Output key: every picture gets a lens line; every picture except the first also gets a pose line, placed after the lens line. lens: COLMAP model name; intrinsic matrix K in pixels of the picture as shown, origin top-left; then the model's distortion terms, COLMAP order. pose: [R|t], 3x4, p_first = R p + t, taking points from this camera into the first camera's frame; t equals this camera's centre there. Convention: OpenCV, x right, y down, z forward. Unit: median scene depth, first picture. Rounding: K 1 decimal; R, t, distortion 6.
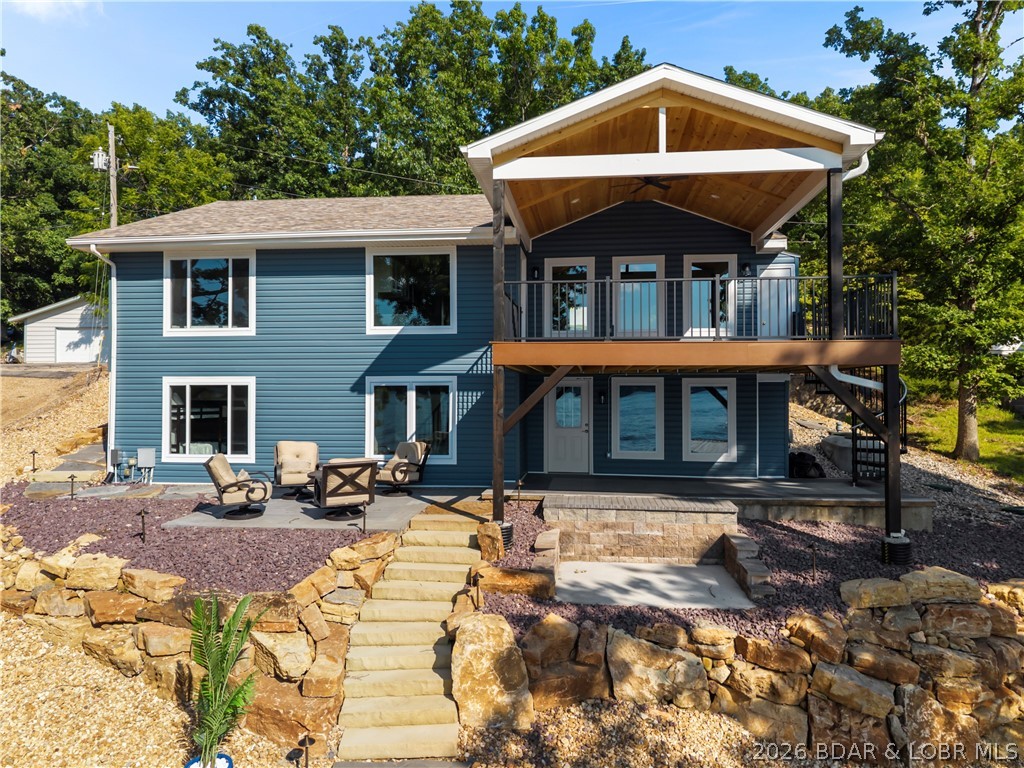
lens RADIAL K [[713.6, 0, 512.0], [0, 713.6, 384.0], [0, 0, 1]] dist [0.021124, 0.001578]
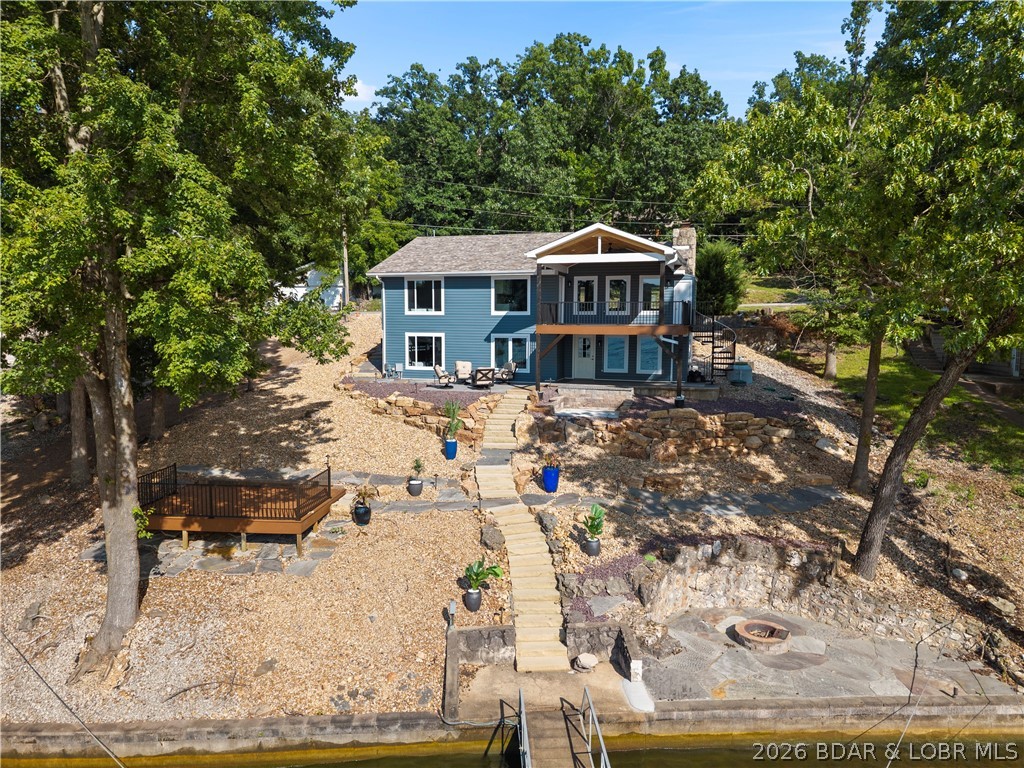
lens RADIAL K [[717.9, 0, 513.6], [0, 717.9, 420.9], [0, 0, 1]] dist [0.044659, 0.000052]
pose [[0.984238, 0.030772, -0.174152, 0.266540], [-0.004756, 0.988995, 0.147874, -0.072353], [0.176786, -0.144715, 0.973552, -1.227610]]
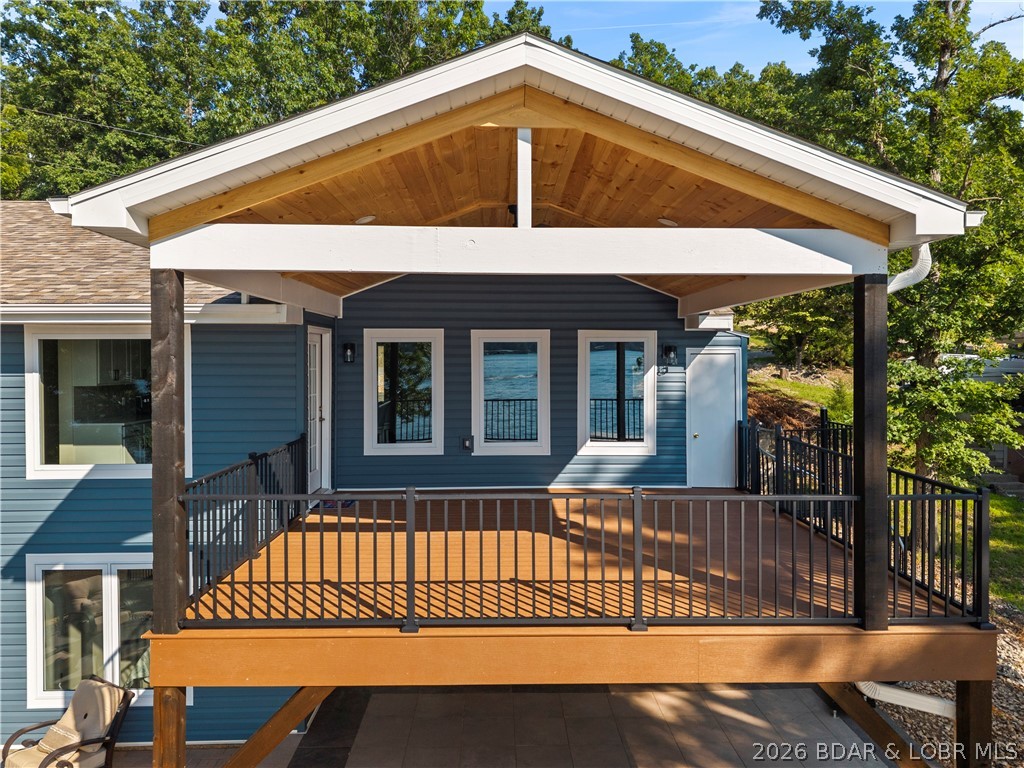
lens RADIAL K [[711.5, 0, 511.3], [0, 711.5, 365.9], [0, 0, 1]] dist [0.024686, -0.005962]
pose [[0.991545, -0.000263, 0.129760, 0.099644], [-0.003929, 0.999479, 0.032048, -0.173881], [-0.129700, -0.032287, 0.991027, 0.379218]]
